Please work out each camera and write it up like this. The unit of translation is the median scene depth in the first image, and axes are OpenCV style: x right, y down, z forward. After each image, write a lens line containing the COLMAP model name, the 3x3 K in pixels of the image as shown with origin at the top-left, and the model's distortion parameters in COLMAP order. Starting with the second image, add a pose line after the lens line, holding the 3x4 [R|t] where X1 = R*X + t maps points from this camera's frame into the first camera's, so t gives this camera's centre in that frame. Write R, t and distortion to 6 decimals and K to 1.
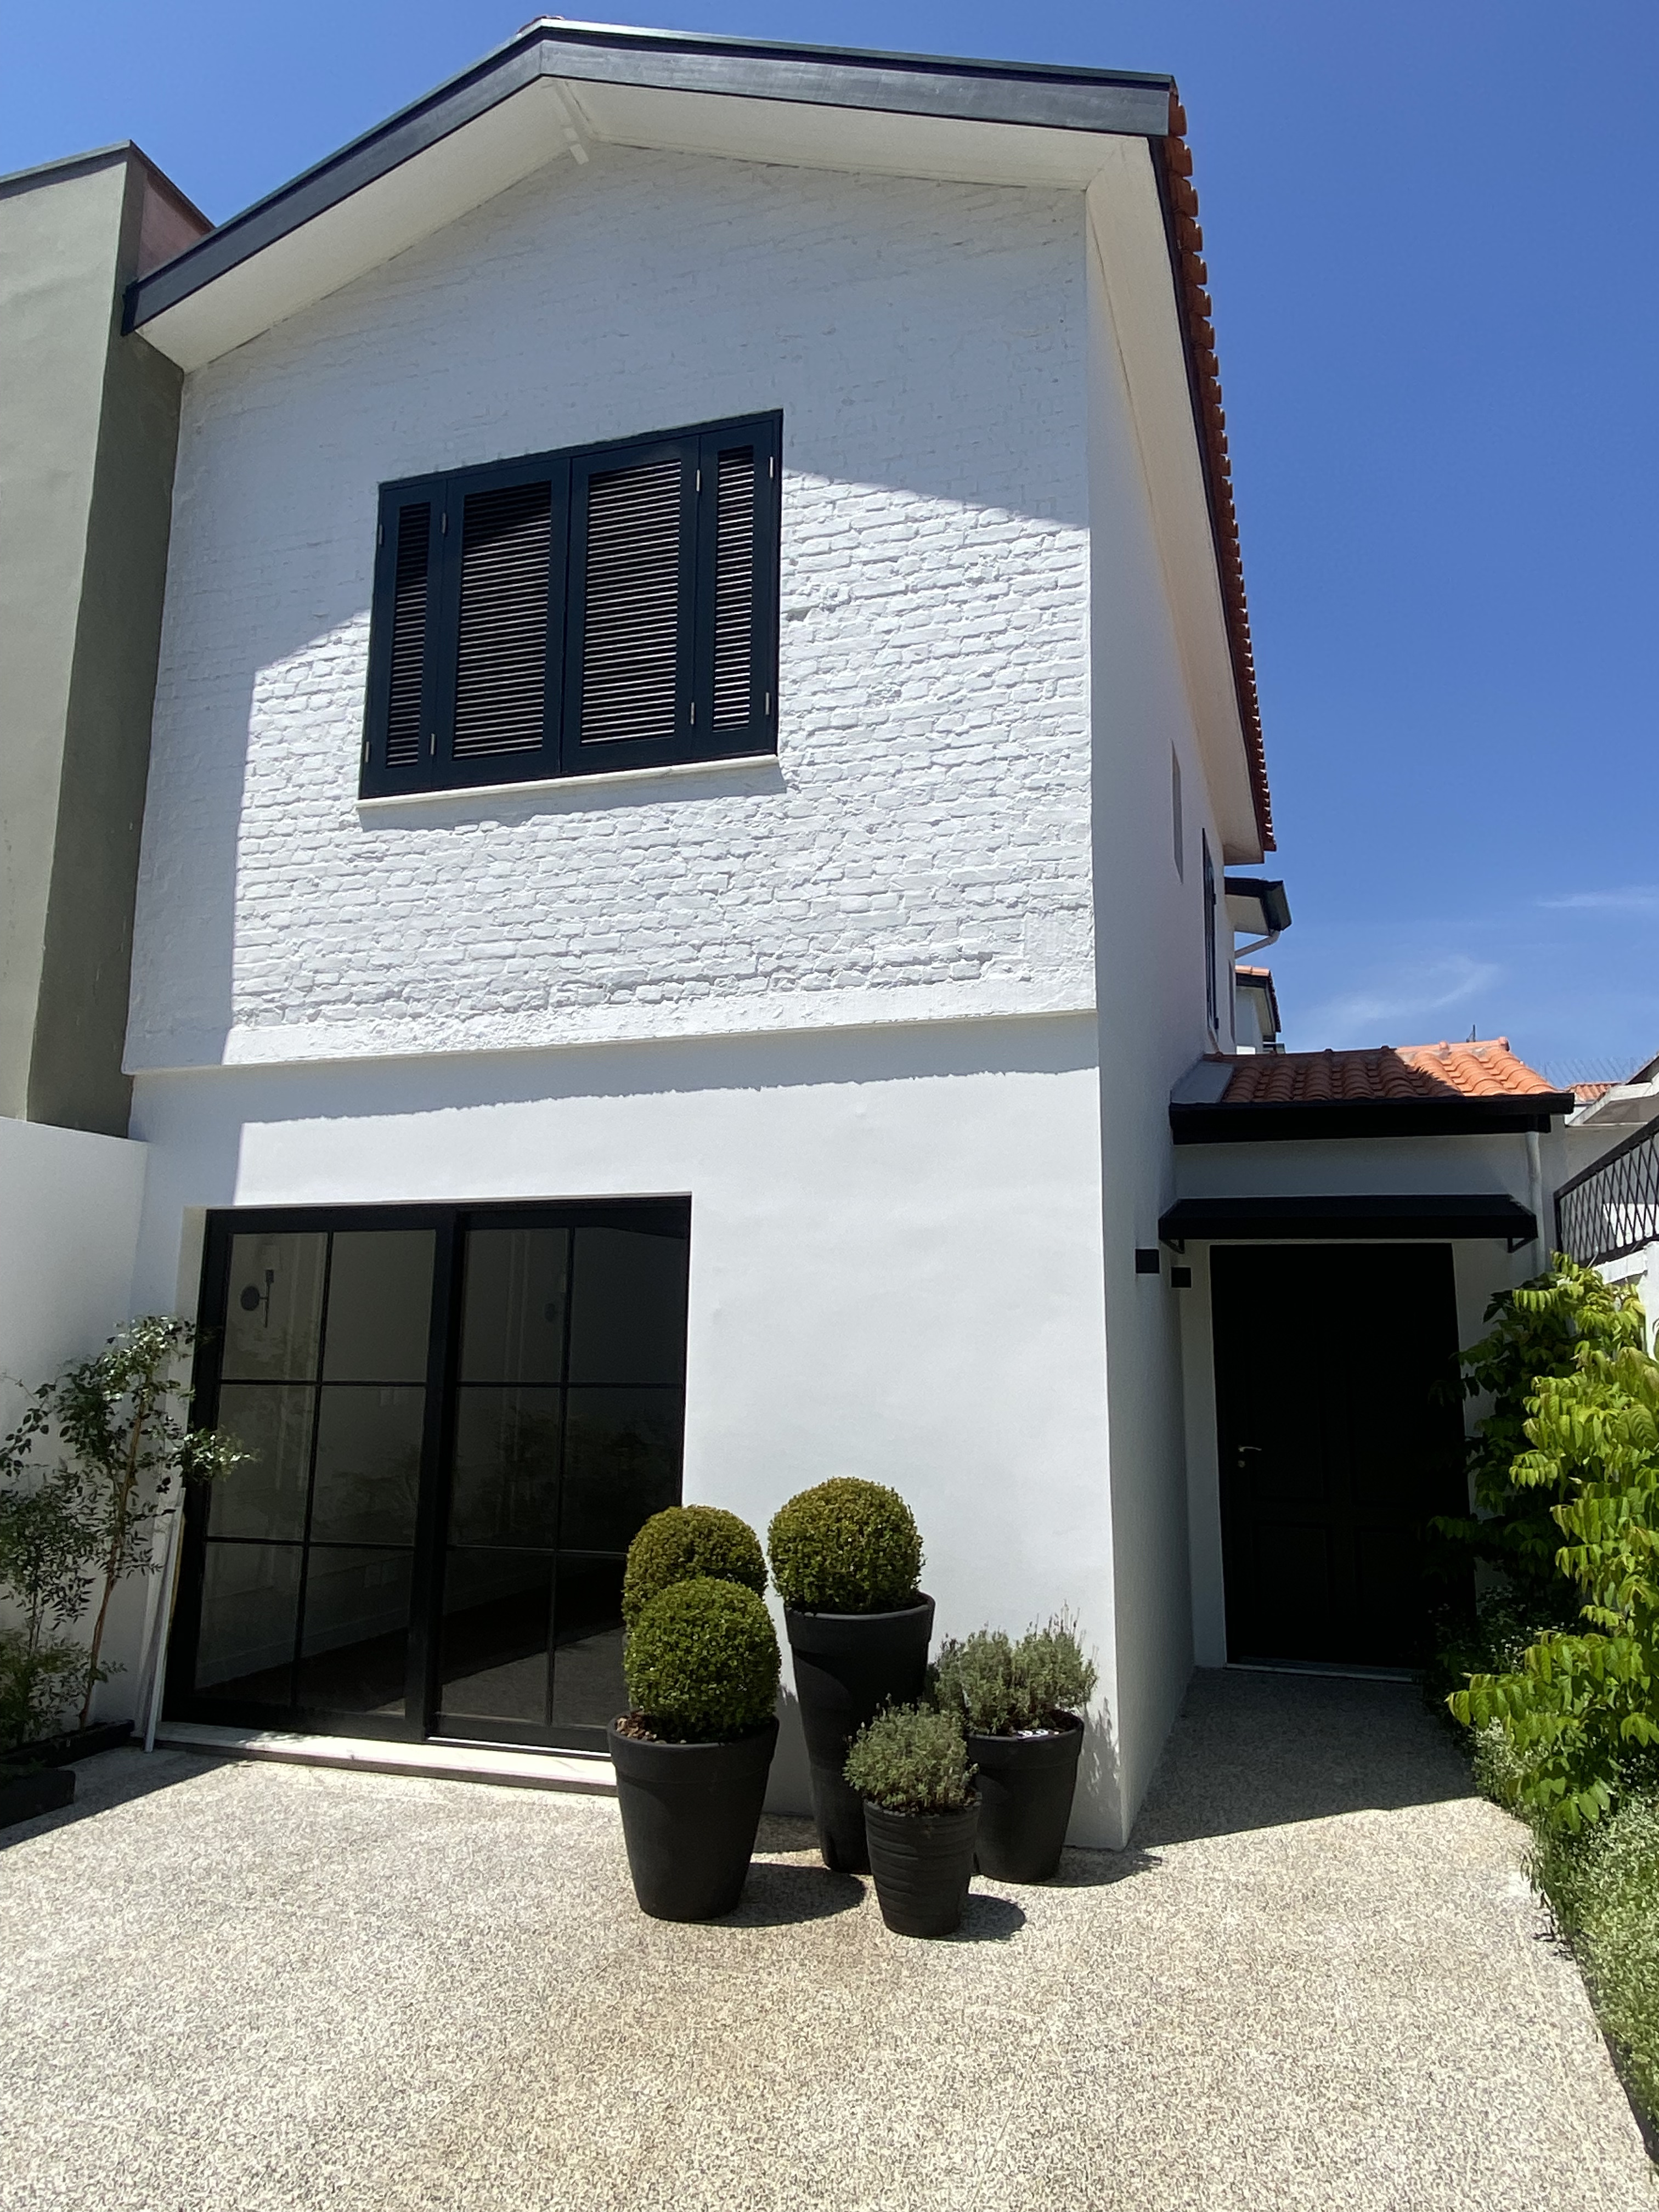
lens RADIAL K [[1487.9, 0, 826.4], [0, 1487.9, 1057.8], [0, 0, 1]] dist [0.060072, -0.000813]
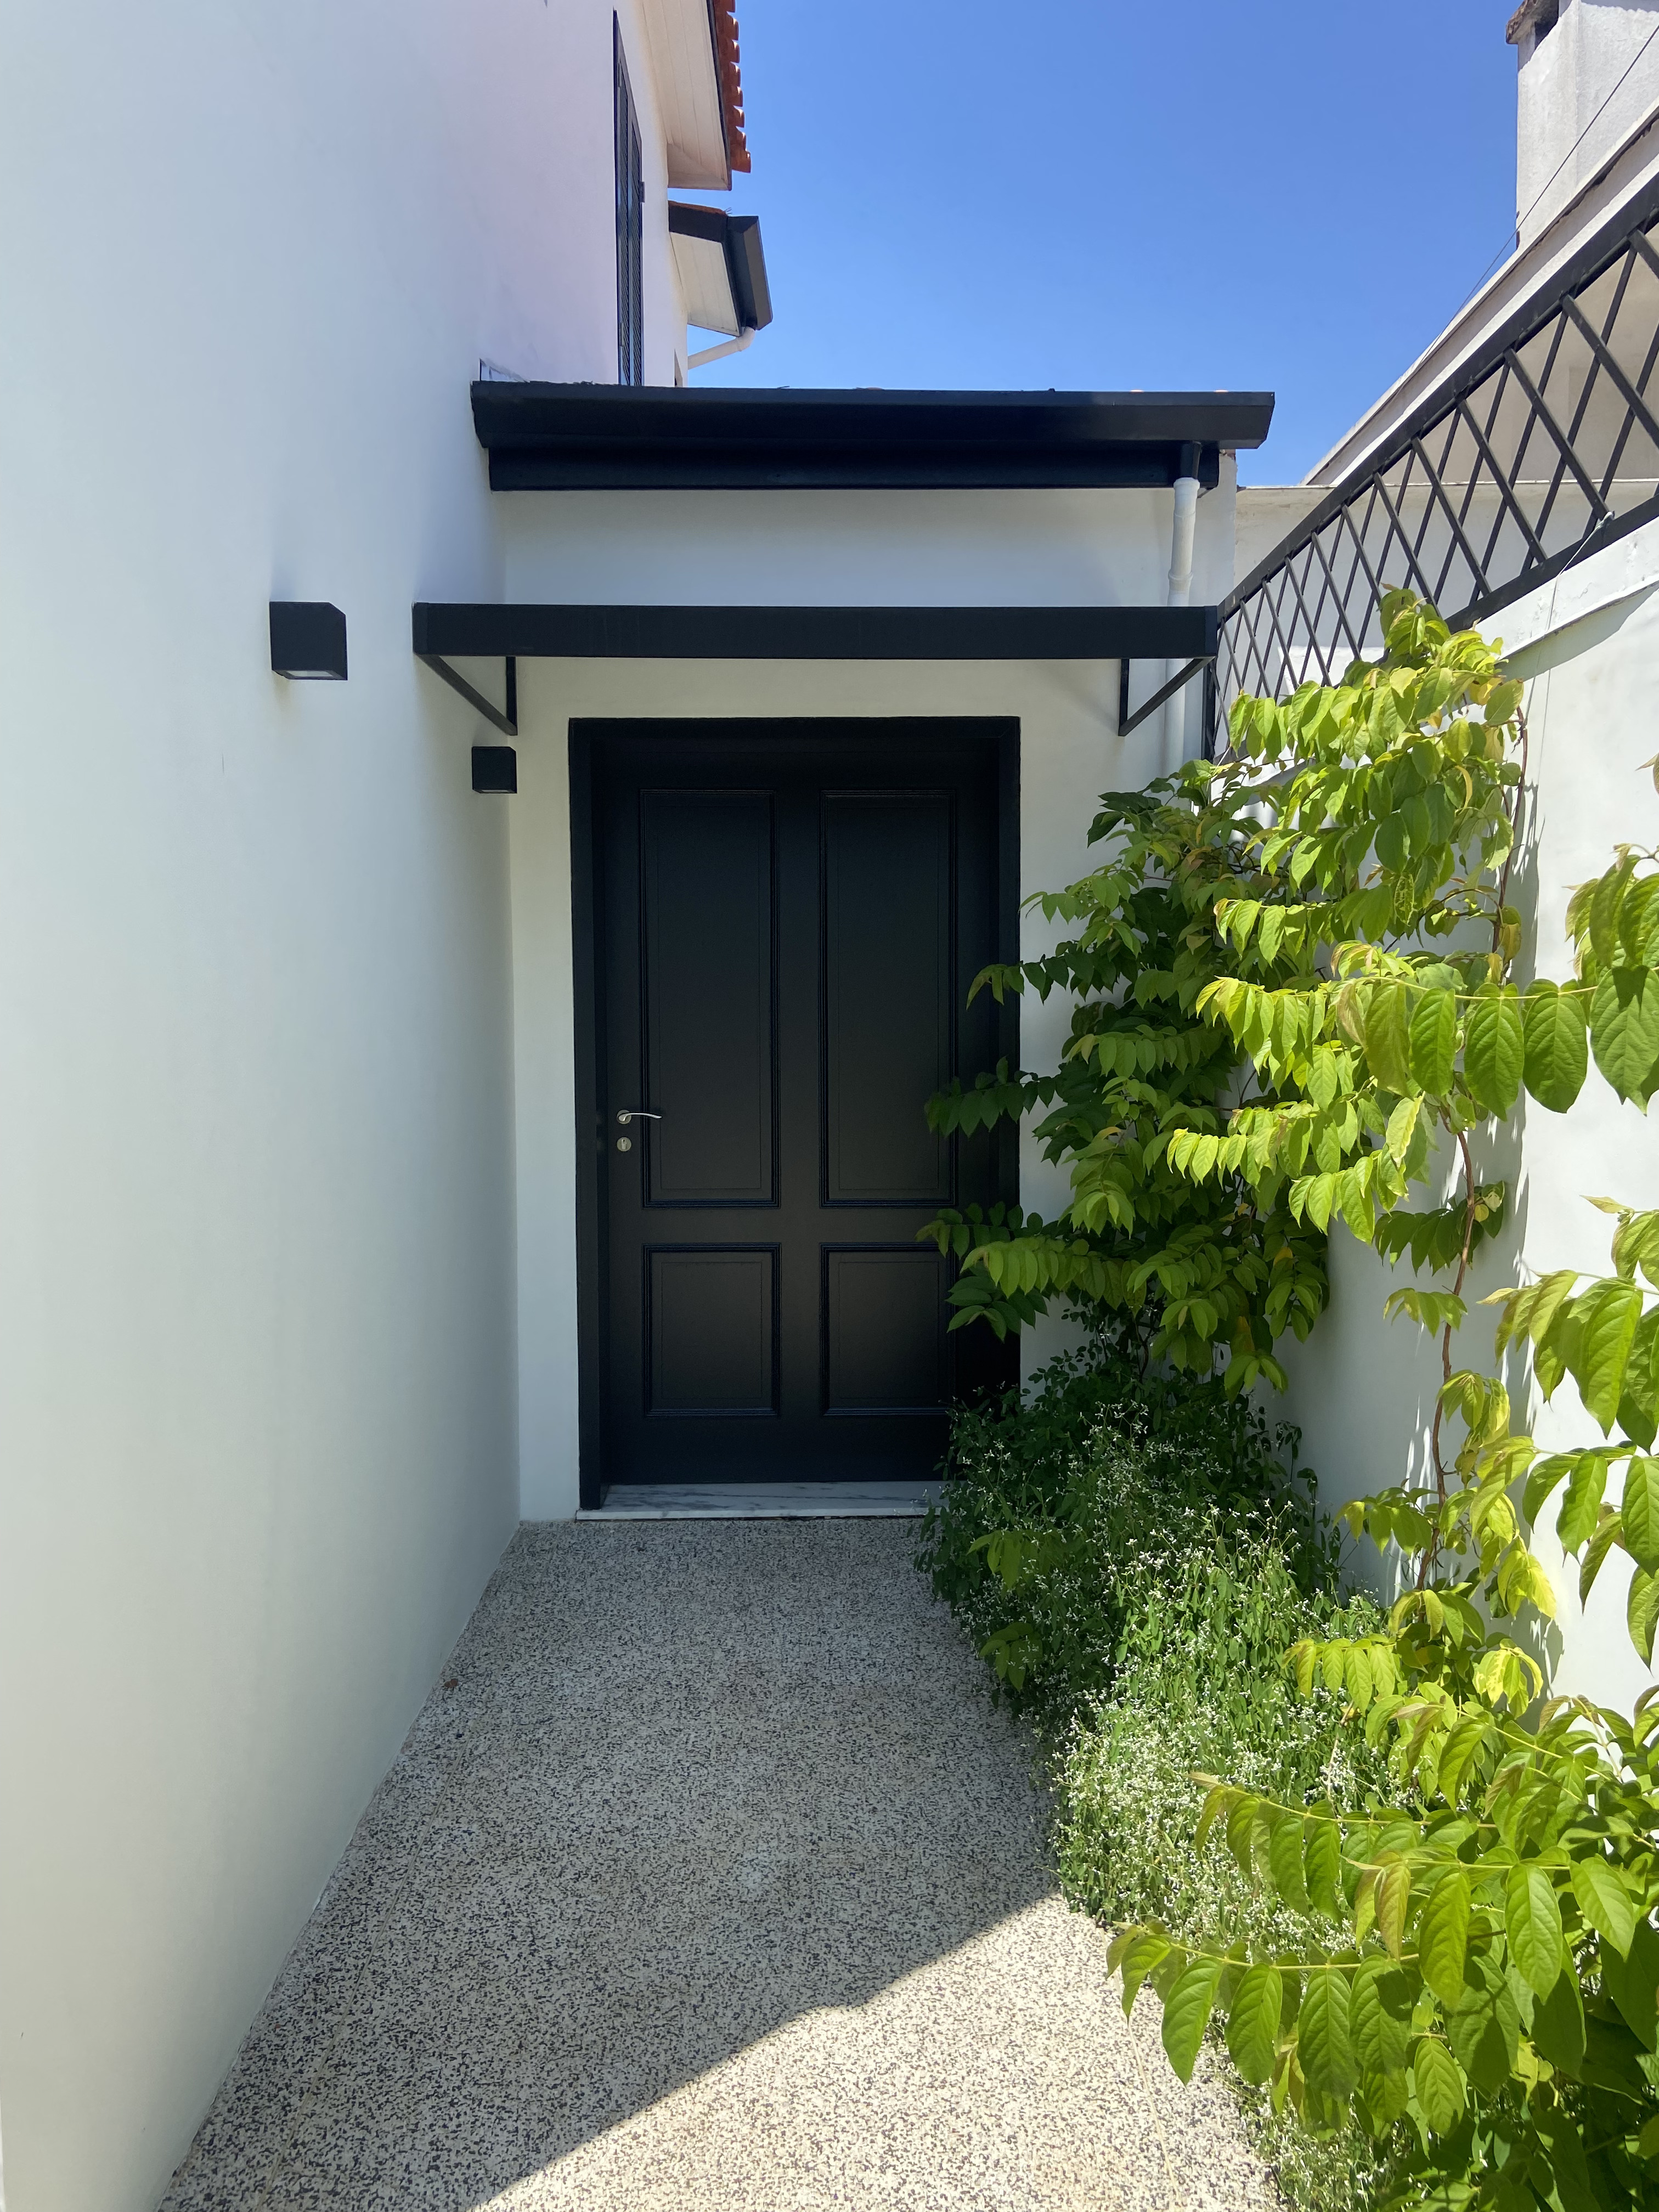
lens RADIAL K [[1669.1, 0, 829.5], [0, 1669.1, 1106.0], [0, 0, 1]] dist [0.000691, 0.000103]
pose [[0.944943, -0.041509, 0.324592, 0.156257], [-0.042856, 0.967682, 0.248507, 0.110160], [-0.324417, -0.248735, 0.912625, 0.450177]]
